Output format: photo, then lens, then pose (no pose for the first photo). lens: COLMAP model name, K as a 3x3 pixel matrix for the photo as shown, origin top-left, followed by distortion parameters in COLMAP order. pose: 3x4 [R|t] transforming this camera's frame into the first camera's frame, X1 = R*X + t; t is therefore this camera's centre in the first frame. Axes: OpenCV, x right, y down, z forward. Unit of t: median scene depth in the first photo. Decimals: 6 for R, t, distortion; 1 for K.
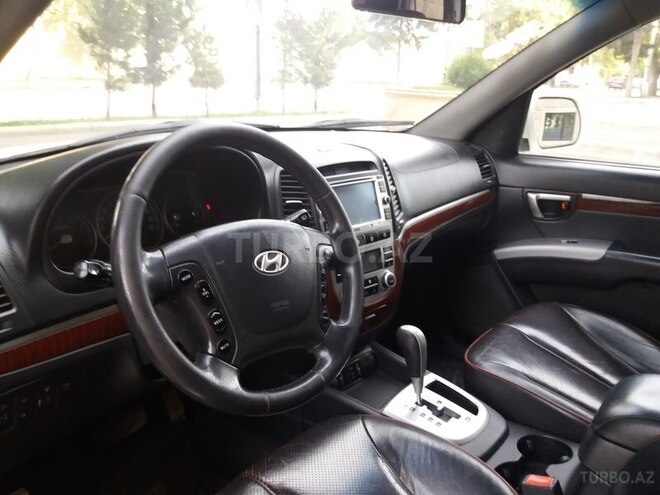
lens RADIAL K [[553.7, 0, 329.0], [0, 553.7, 243.0], [0, 0, 1]] dist [0.026033, -0.067536]
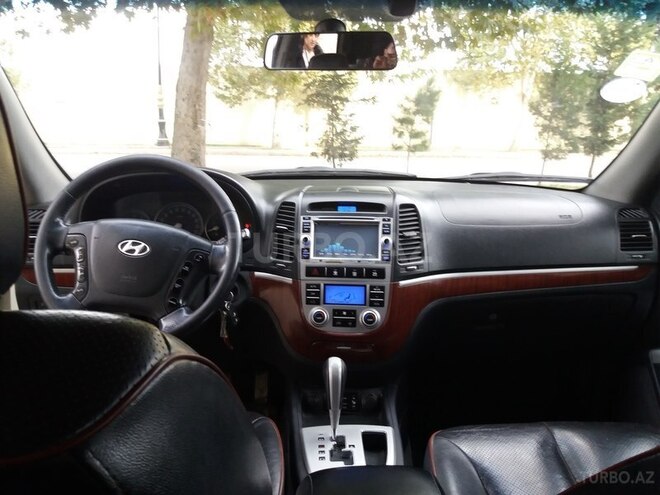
lens RADIAL K [[553.7, 0, 327.1], [0, 553.7, 250.7], [0, 0, 1]] dist [0.026033, -0.067536]
pose [[0.685536, 0.127350, -0.716814, 0.505937], [-0.205242, 0.978454, -0.022454, -0.010488], [0.698510, 0.162513, 0.696903, 0.145306]]
